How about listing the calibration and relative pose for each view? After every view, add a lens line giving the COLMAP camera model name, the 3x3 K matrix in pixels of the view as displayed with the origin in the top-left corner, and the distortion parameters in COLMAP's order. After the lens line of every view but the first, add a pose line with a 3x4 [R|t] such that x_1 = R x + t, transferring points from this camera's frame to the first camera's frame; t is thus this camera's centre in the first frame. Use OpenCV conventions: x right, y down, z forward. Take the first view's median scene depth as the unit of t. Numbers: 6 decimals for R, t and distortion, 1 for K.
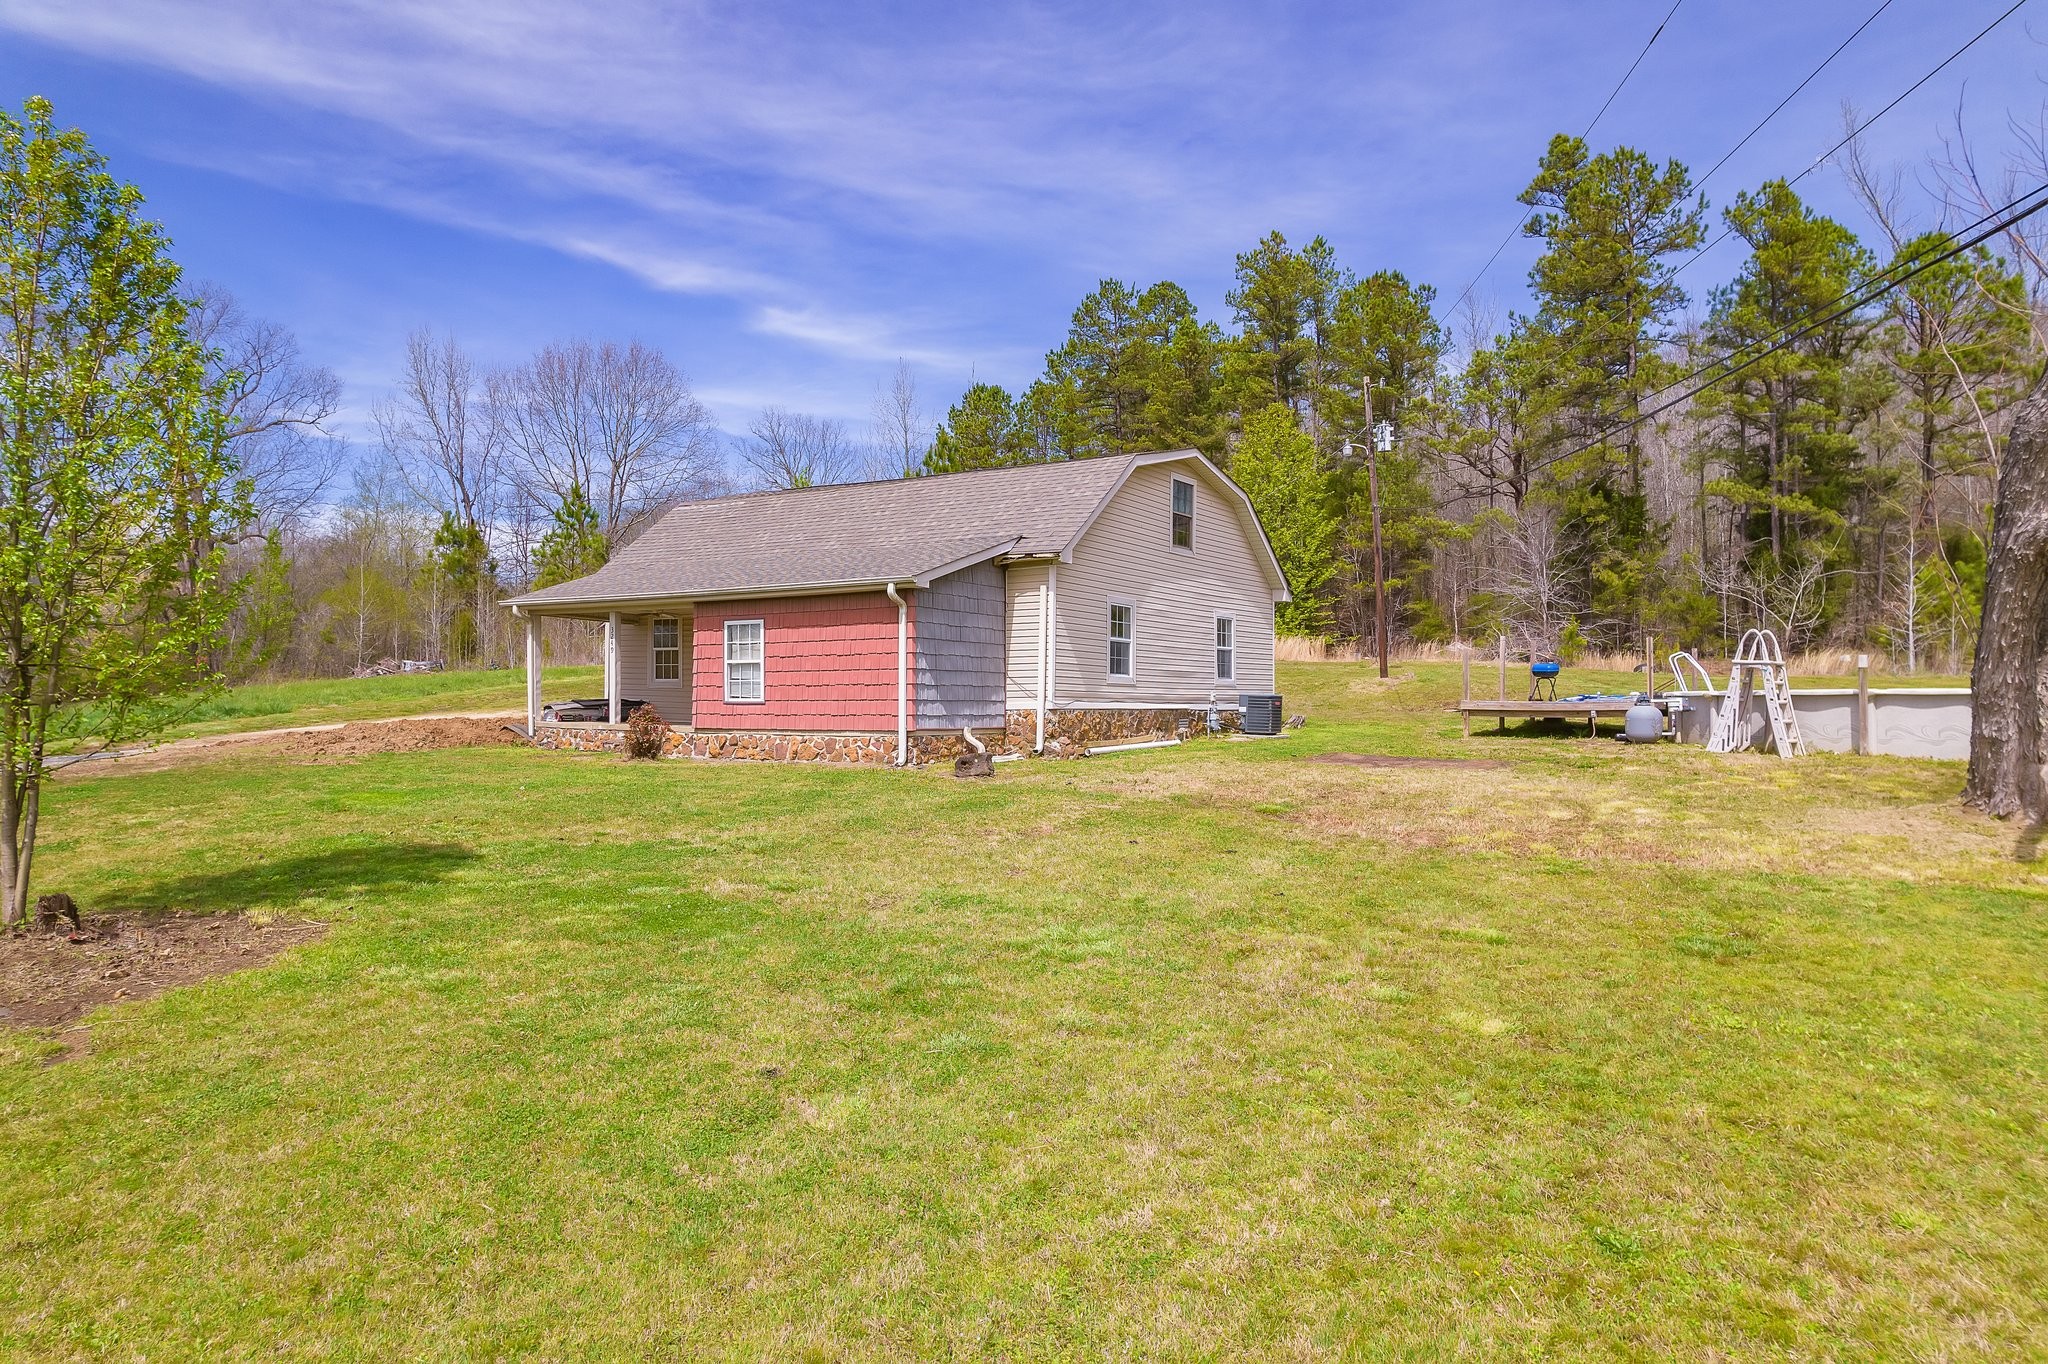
lens RADIAL K [[1308.6, 0, 1030.2], [0, 1308.6, 690.3], [0, 0, 1]] dist [-0.065792, 0.041678]
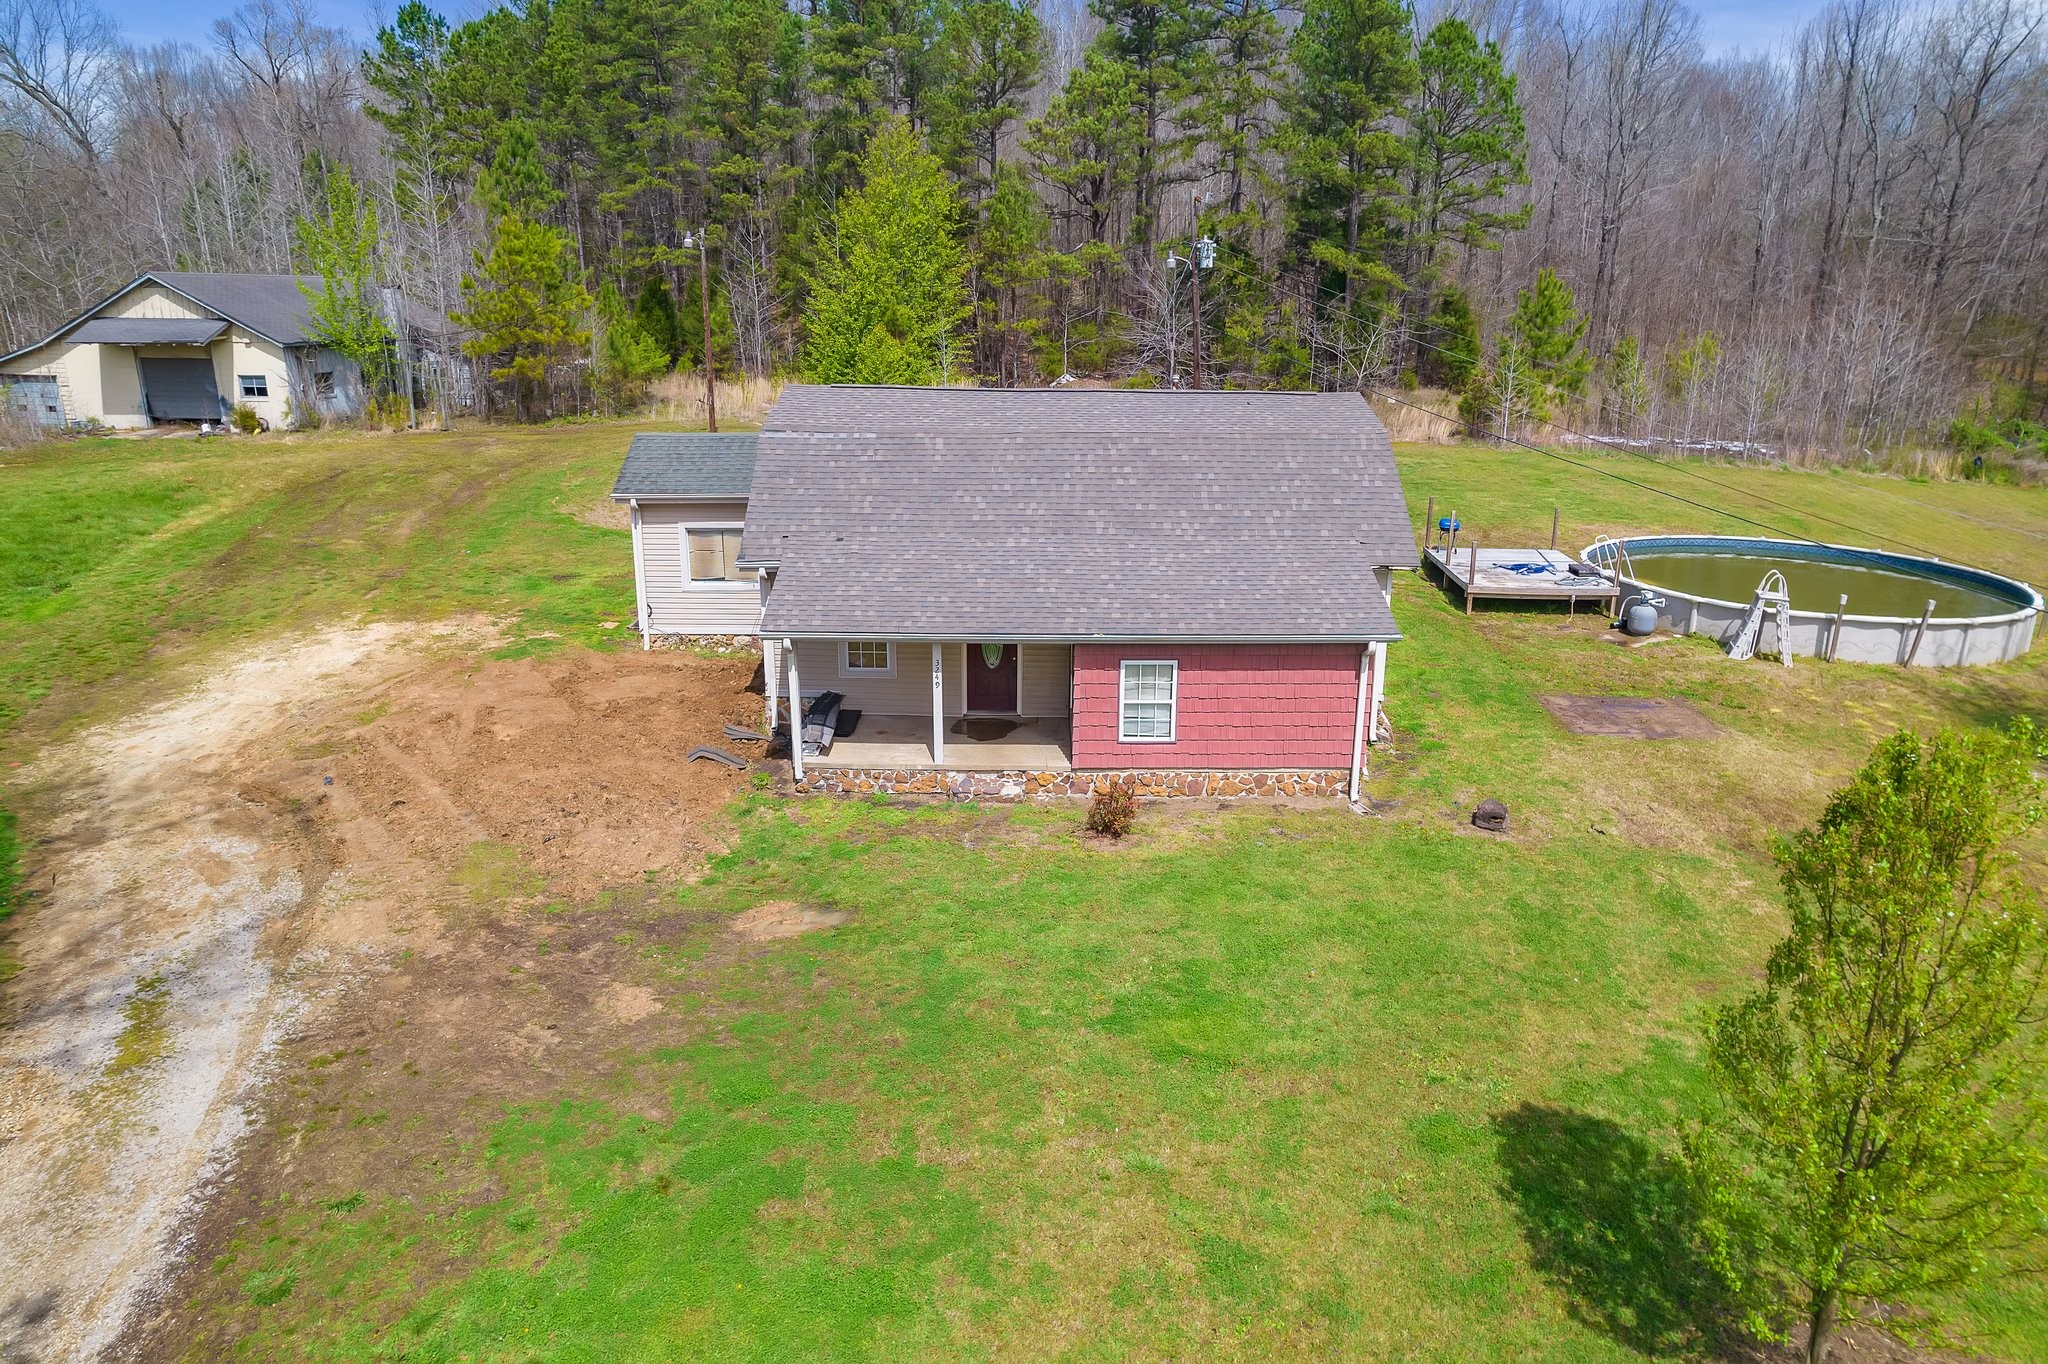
lens RADIAL K [[1312.9, 0, 1033.6], [0, 1312.9, 683.4], [0, 0, 1]] dist [-0.074353, 0.061856]
pose [[0.840479, -0.157475, 0.518457, -0.781034], [-0.007297, 0.953460, 0.301431, -0.321925], [-0.541796, -0.257129, 0.800214, 0.278660]]
